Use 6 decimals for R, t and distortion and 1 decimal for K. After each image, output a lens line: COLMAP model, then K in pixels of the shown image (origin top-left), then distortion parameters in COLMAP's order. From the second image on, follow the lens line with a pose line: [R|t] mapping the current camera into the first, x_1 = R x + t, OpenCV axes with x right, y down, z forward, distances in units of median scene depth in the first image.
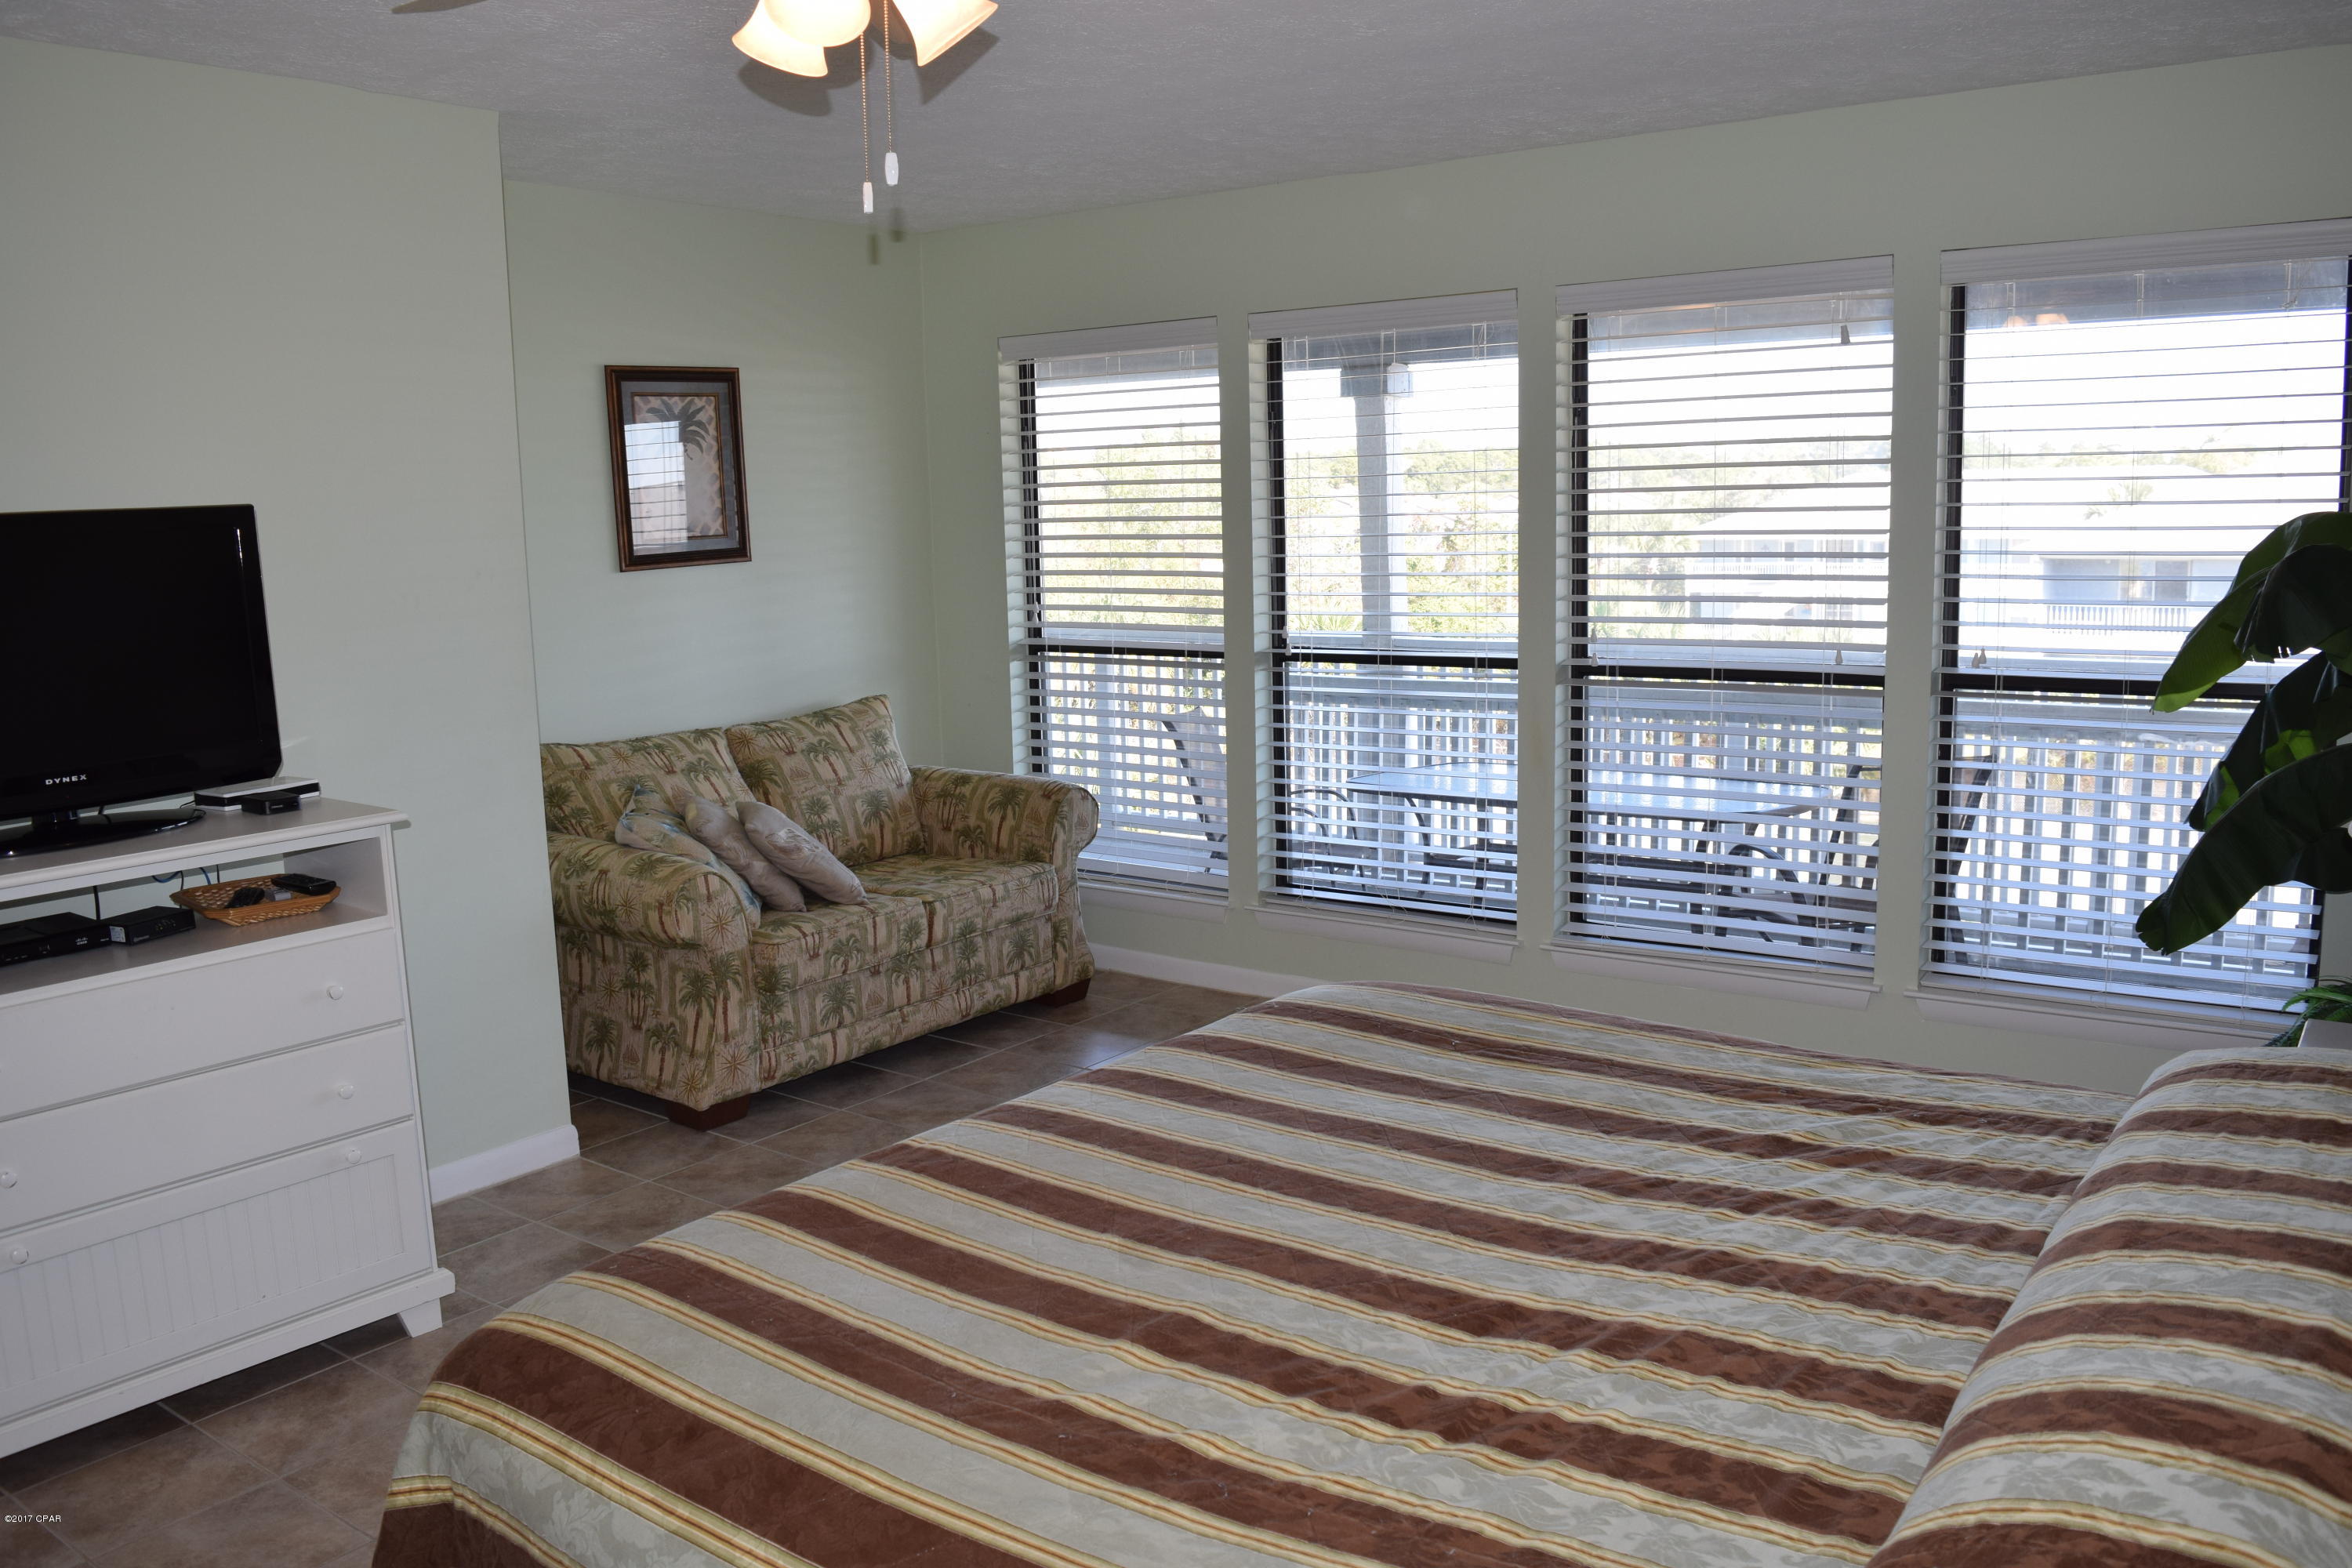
lens RADIAL K [[1850.5, 0, 1172.9], [0, 1850.5, 784.7], [0, 0, 1]] dist [-0.095241, 0.019920]
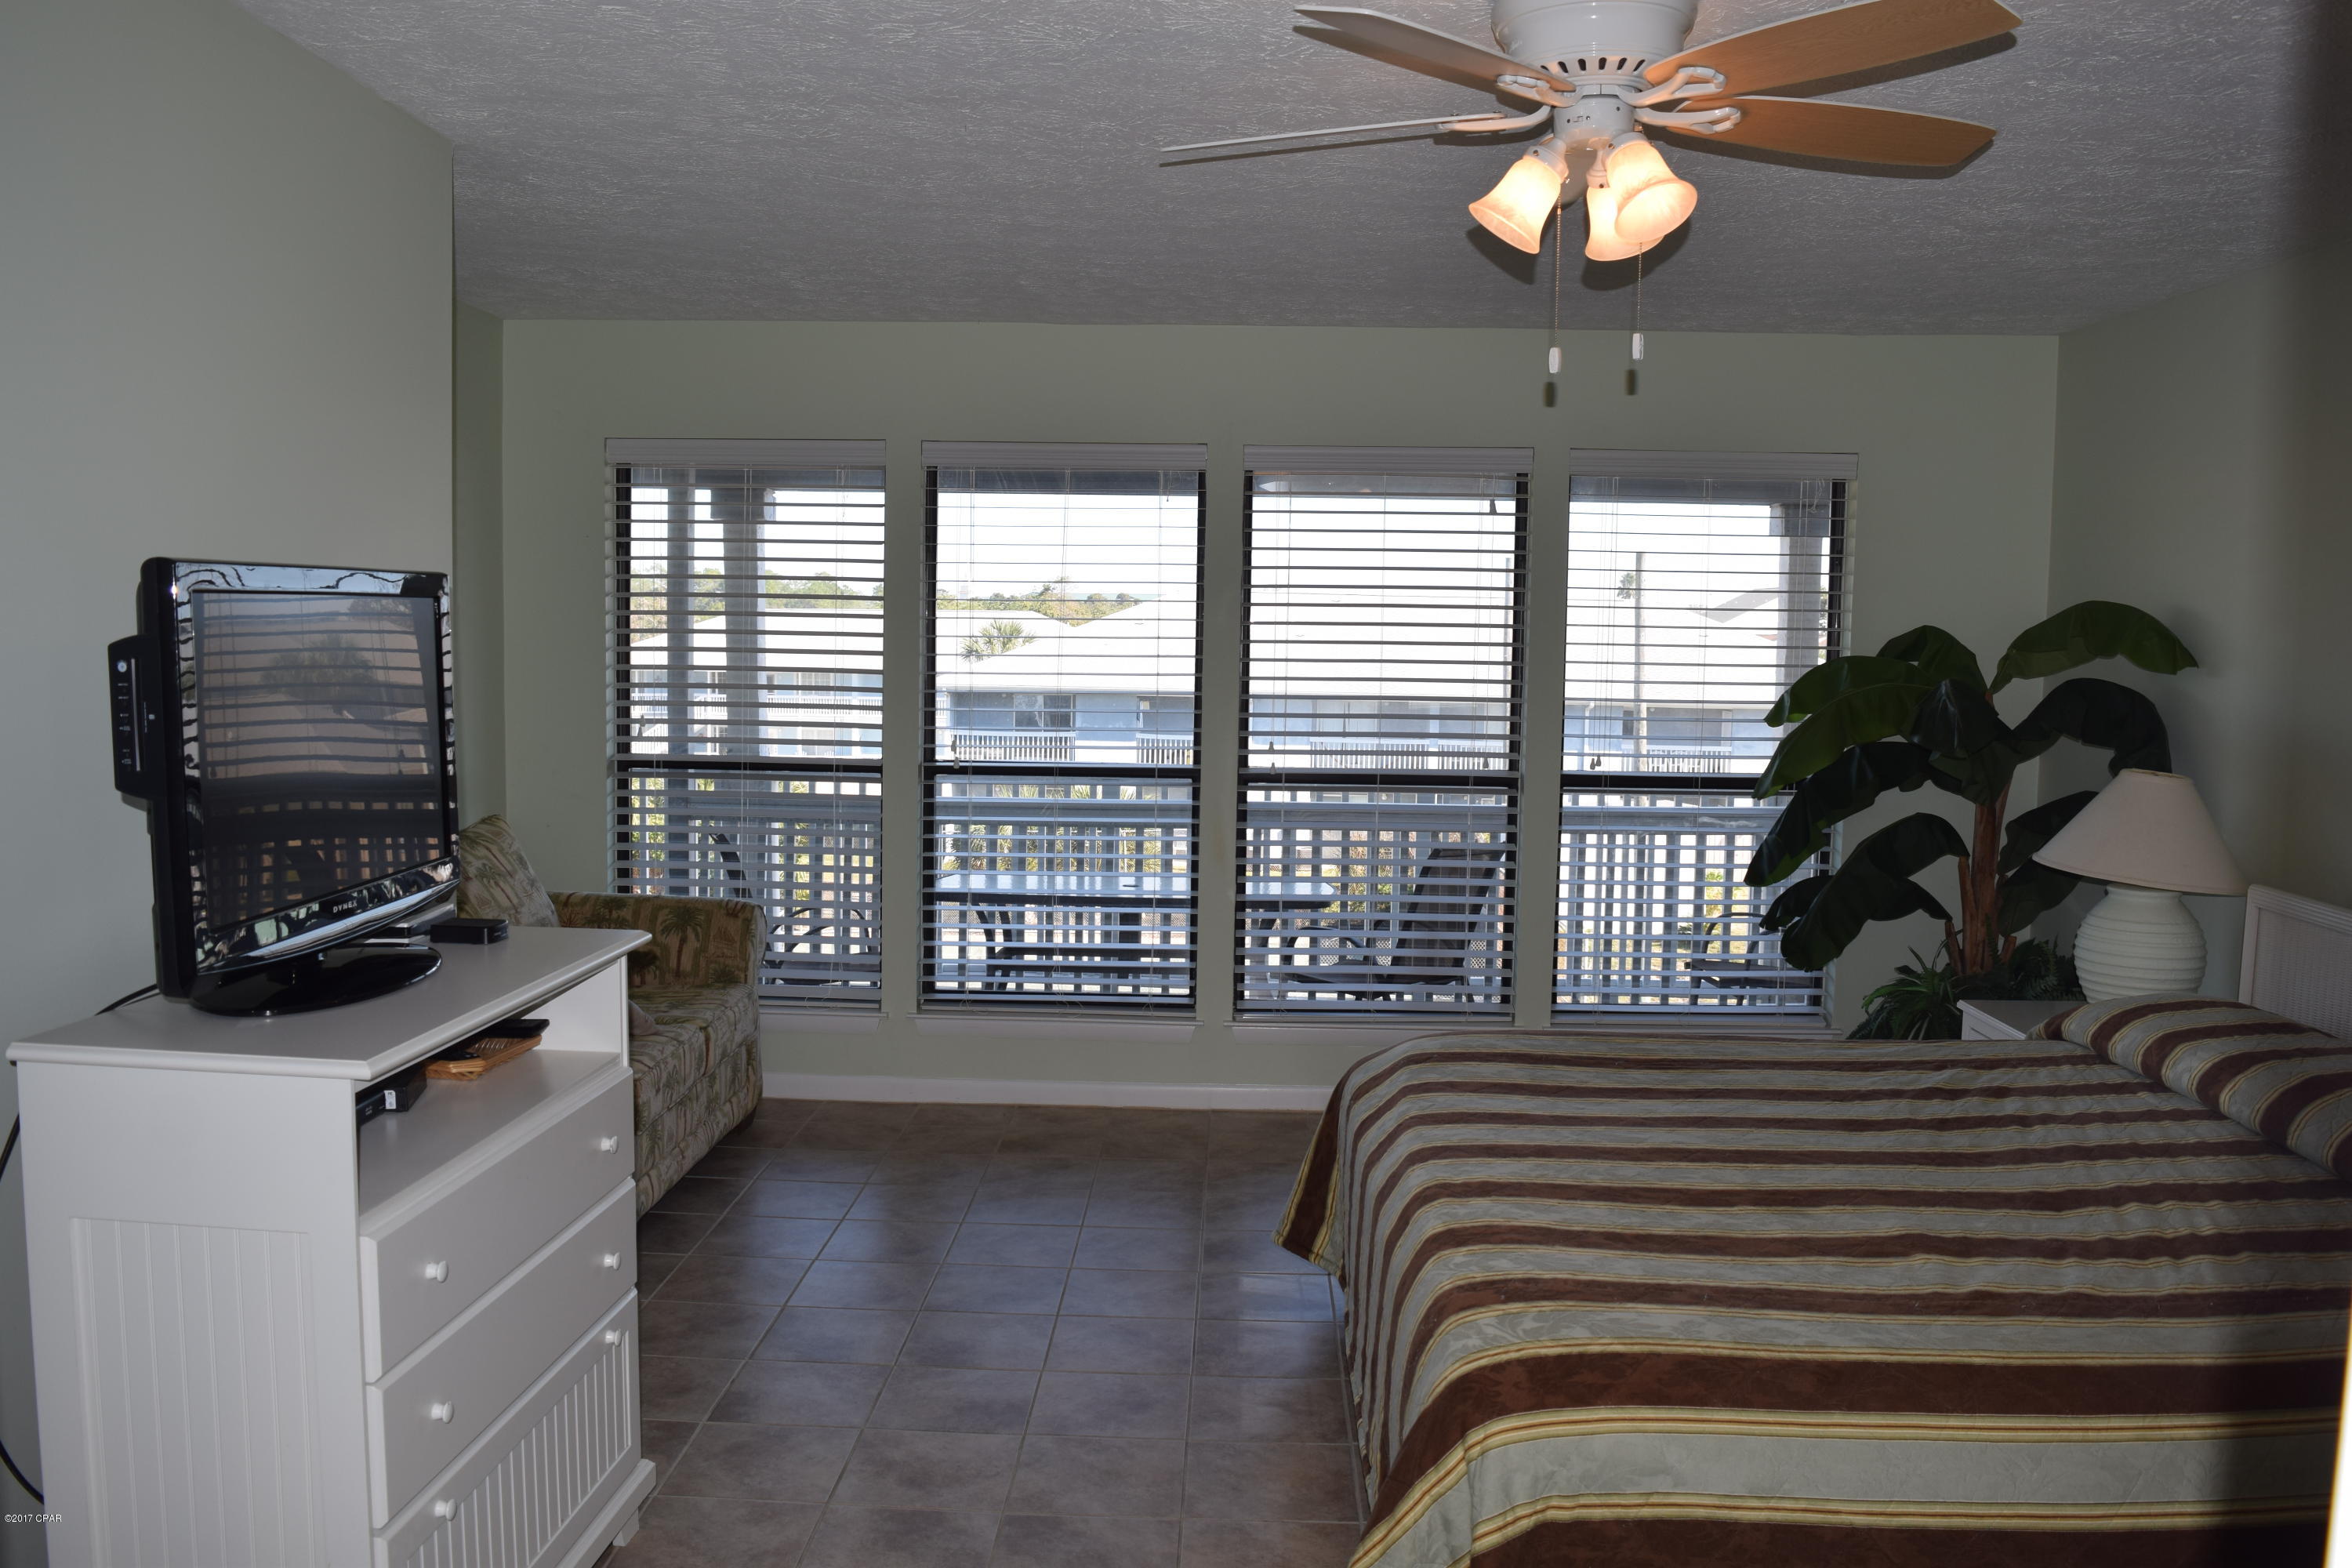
lens RADIAL K [[1850.5, 0, 1181.1], [0, 1850.5, 784.1], [0, 0, 1]] dist [-0.095241, 0.019920]
pose [[0.816760, -0.007467, 0.576930, -0.510848], [0.049973, 0.997074, -0.057842, 0.006320], [-0.574810, 0.076074, 0.814743, 0.093381]]
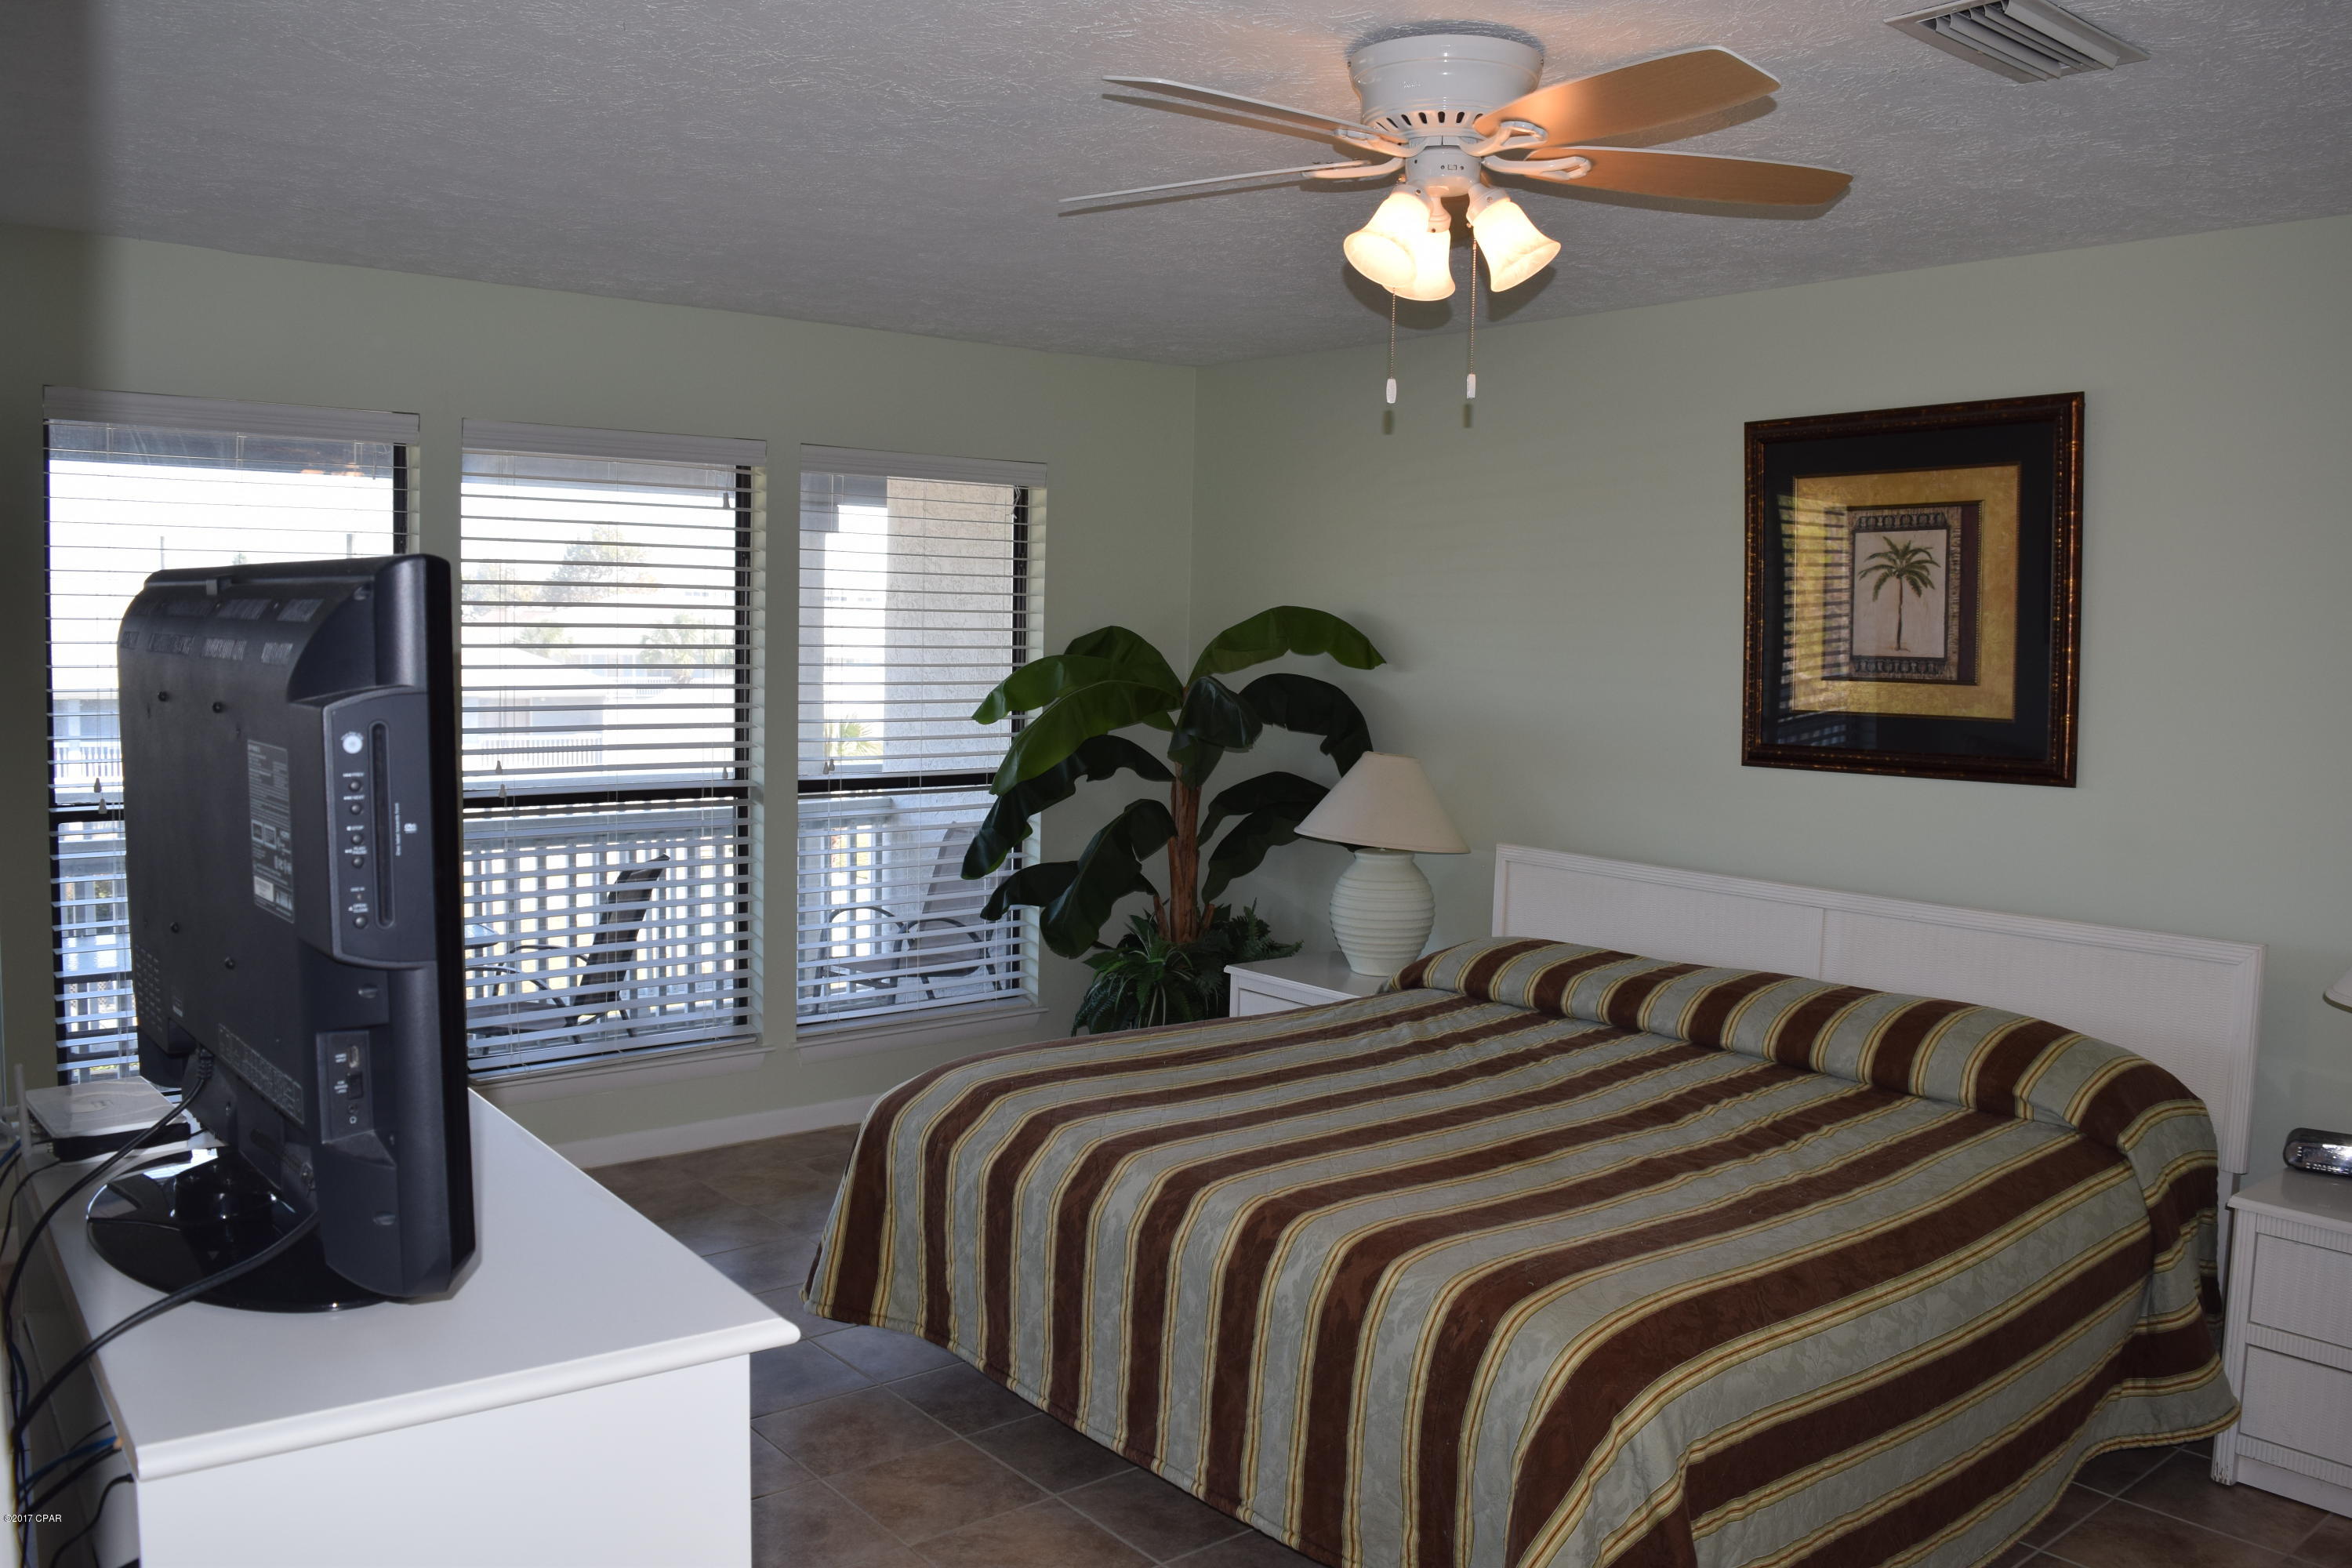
lens RADIAL K [[1850.5, 0, 1170.8], [0, 1850.5, 780.1], [0, 0, 1]] dist [-0.095241, 0.019920]
pose [[0.239448, -0.041935, 0.970003, -0.688170], [0.122417, 0.992398, 0.012684, -0.043557], [-0.963161, 0.115708, 0.242762, 0.421636]]
